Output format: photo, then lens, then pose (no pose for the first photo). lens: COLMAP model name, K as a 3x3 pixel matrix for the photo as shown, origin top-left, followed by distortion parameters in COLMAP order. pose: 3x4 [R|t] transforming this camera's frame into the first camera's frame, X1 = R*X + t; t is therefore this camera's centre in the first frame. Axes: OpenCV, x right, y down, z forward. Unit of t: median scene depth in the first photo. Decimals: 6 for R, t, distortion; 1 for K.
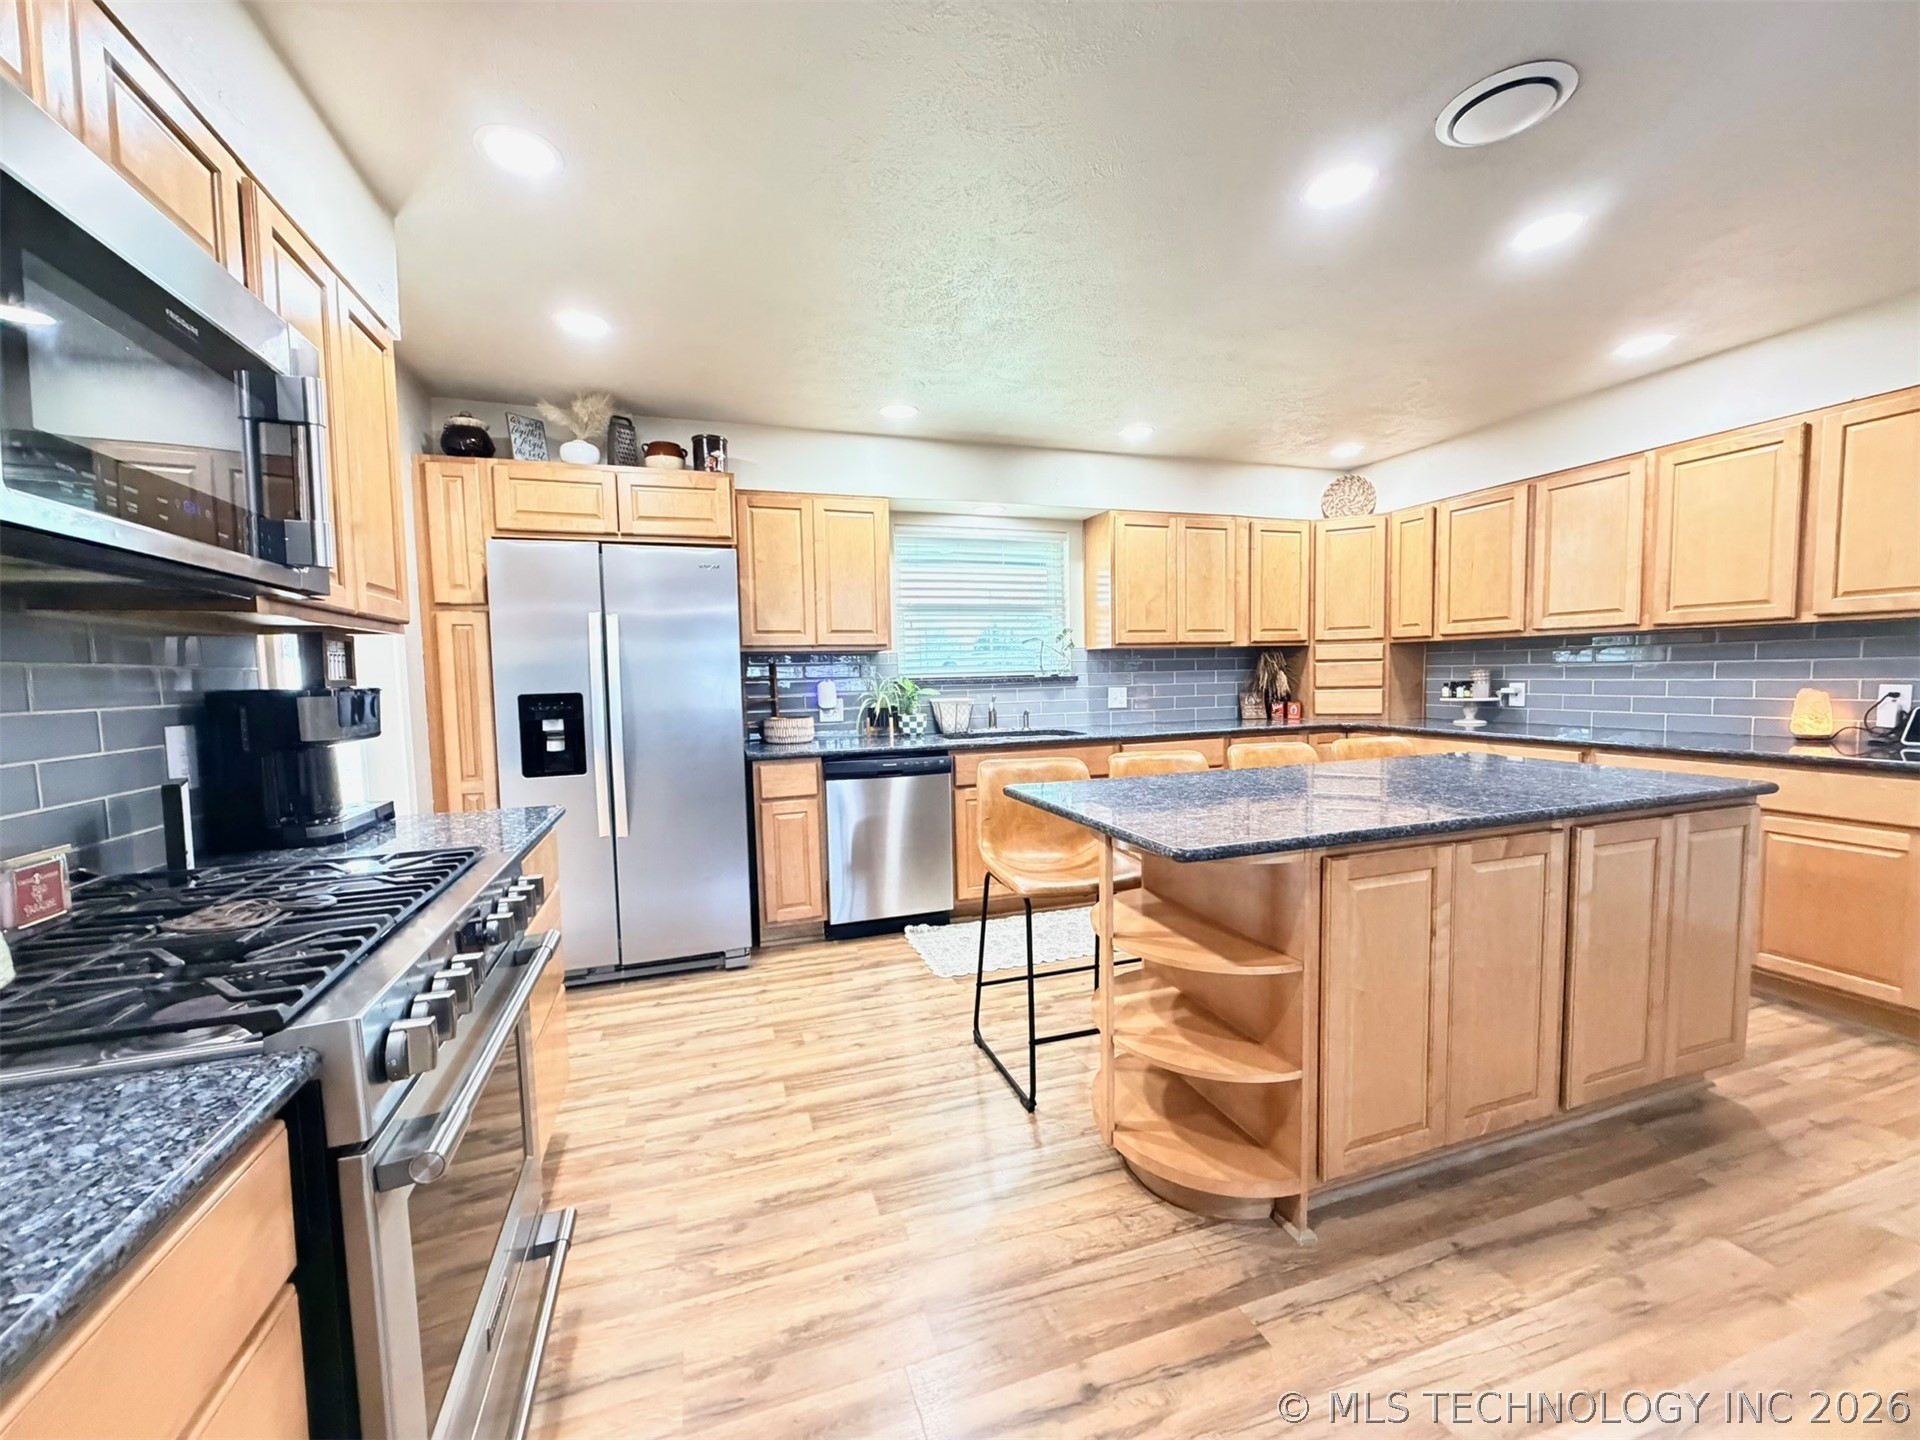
lens RADIAL K [[763.7, 0, 954.3], [0, 763.7, 724.9], [0, 0, 1]] dist [-0.000777, 0.000560]
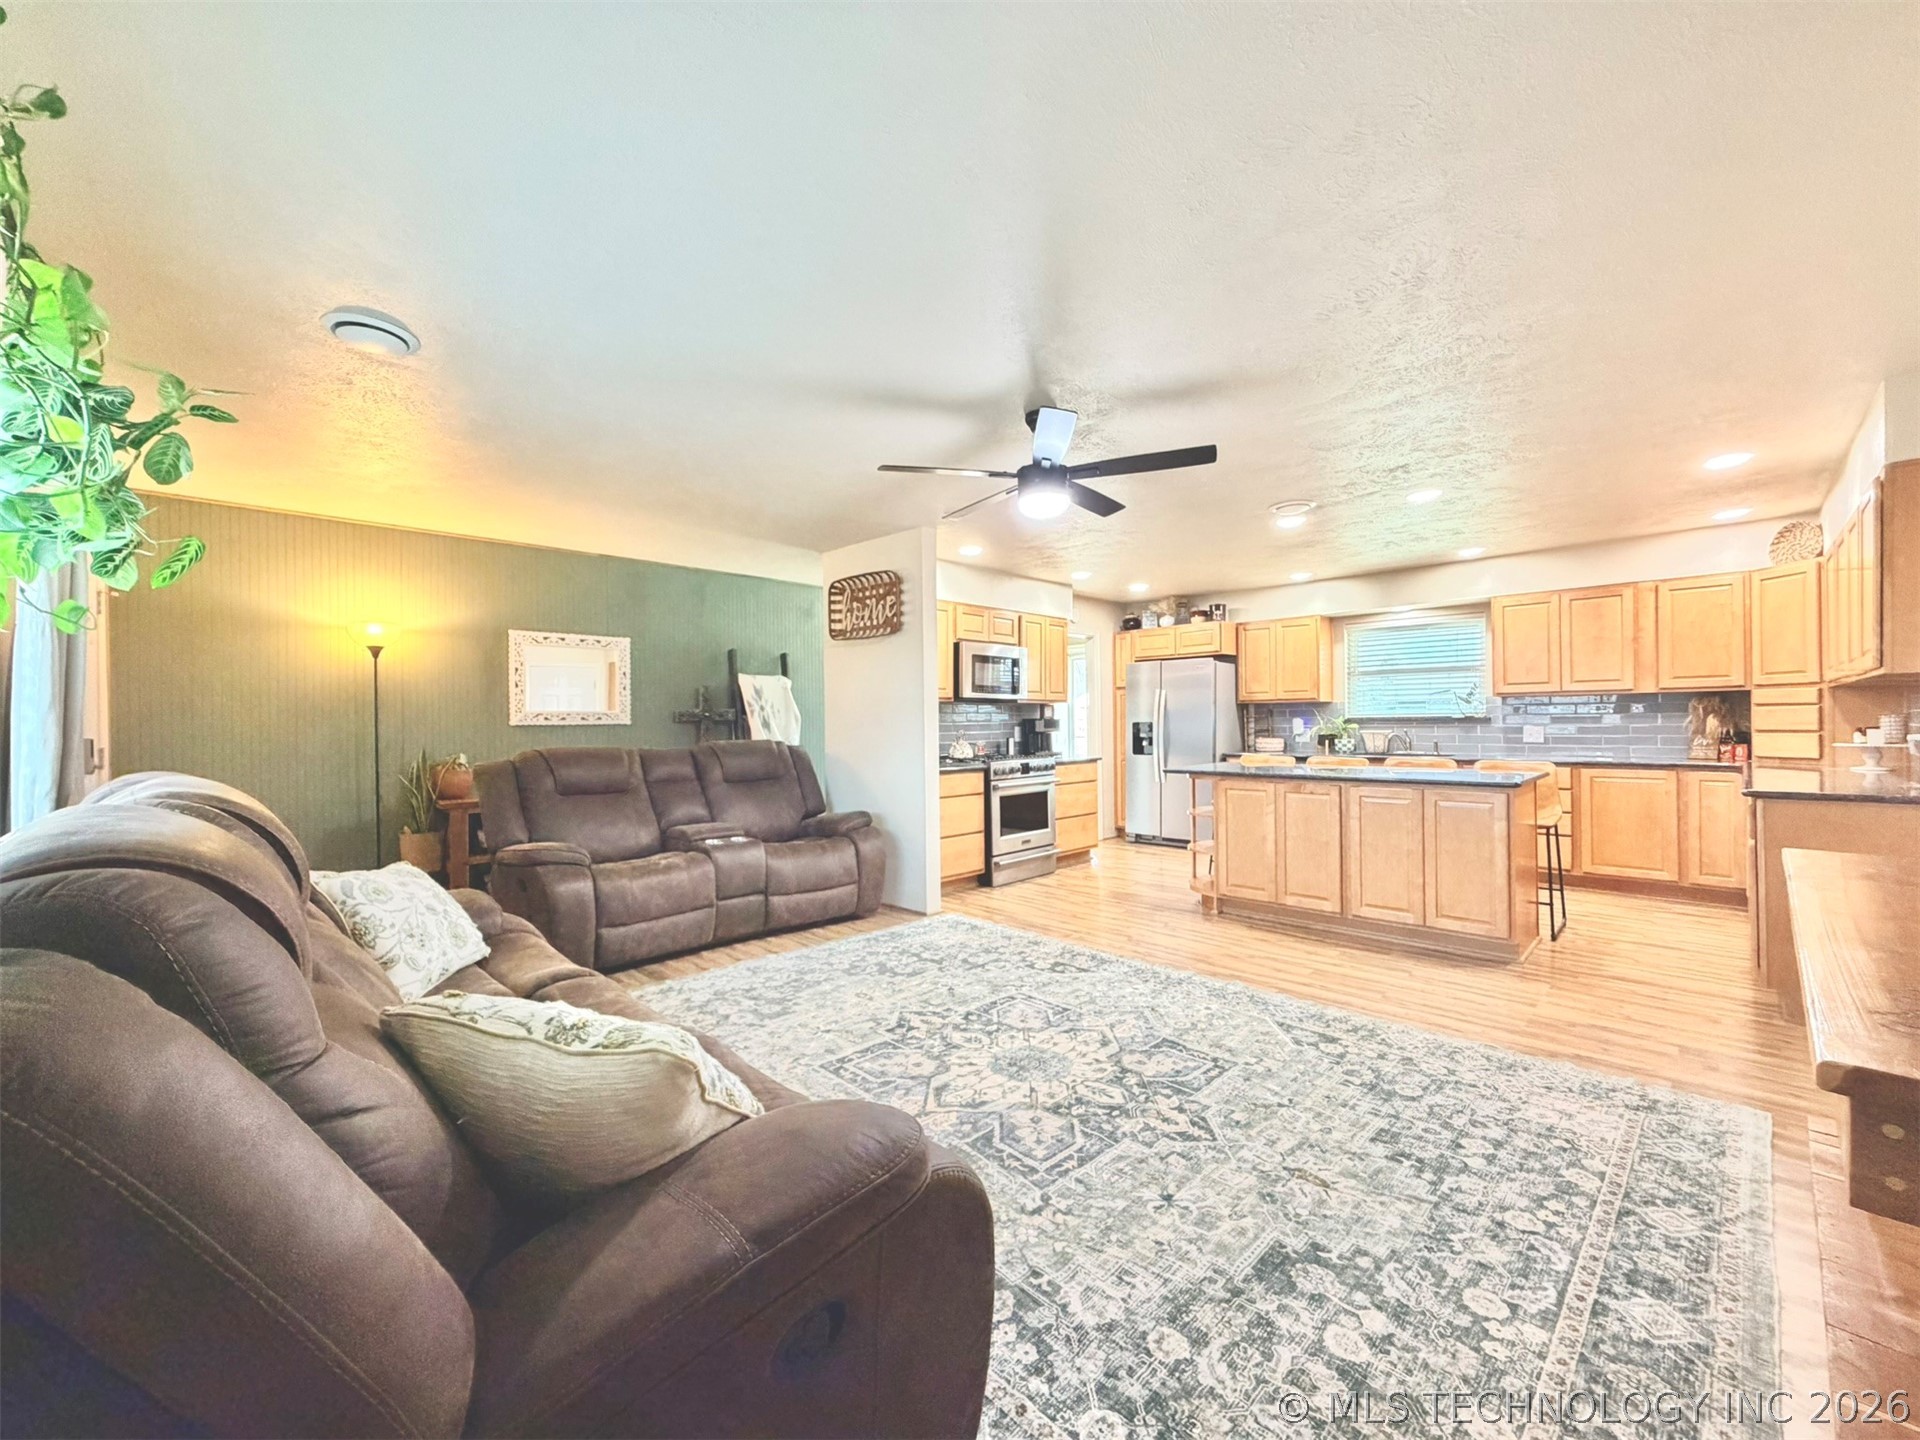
lens RADIAL K [[763.7, 0, 955.5], [0, 763.7, 725.4], [0, 0, 1]] dist [-0.000777, 0.000560]
pose [[0.443020, 0.020064, -0.896287, 1.140027], [-0.059110, 0.998228, -0.006871, 0.018489], [0.894561, 0.056024, 0.443421, -0.525419]]
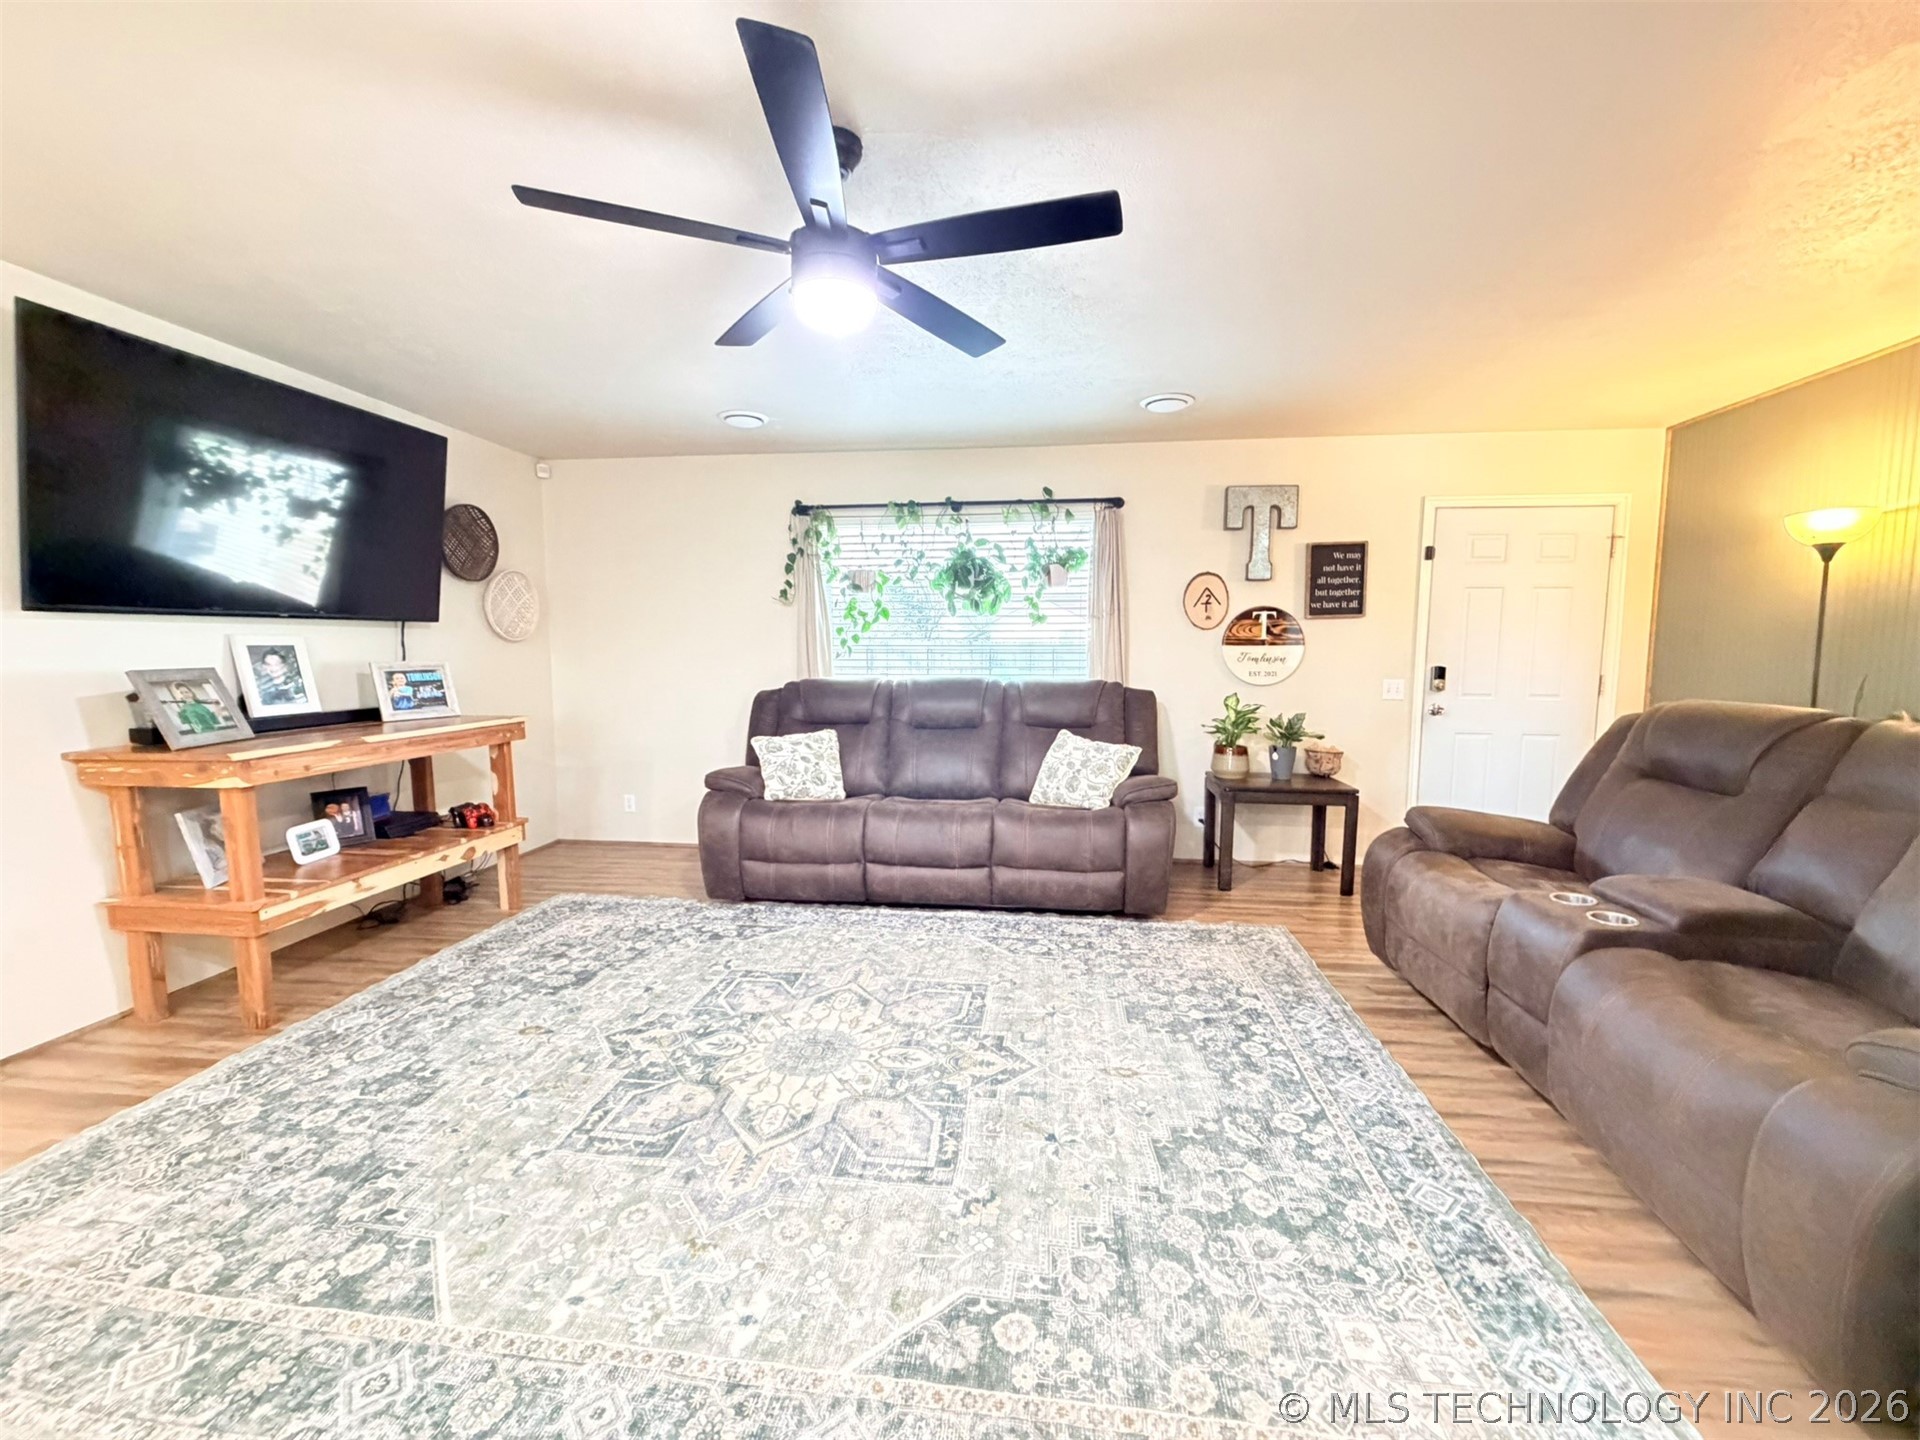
lens RADIAL K [[763.7, 0, 954.4], [0, 763.7, 722.8], [0, 0, 1]] dist [-0.000777, 0.000560]
pose [[-0.904839, -0.016902, 0.425417, 0.173303], [0.049315, 0.988325, 0.144157, -0.033205], [-0.422887, 0.151418, -0.893442, 0.340786]]
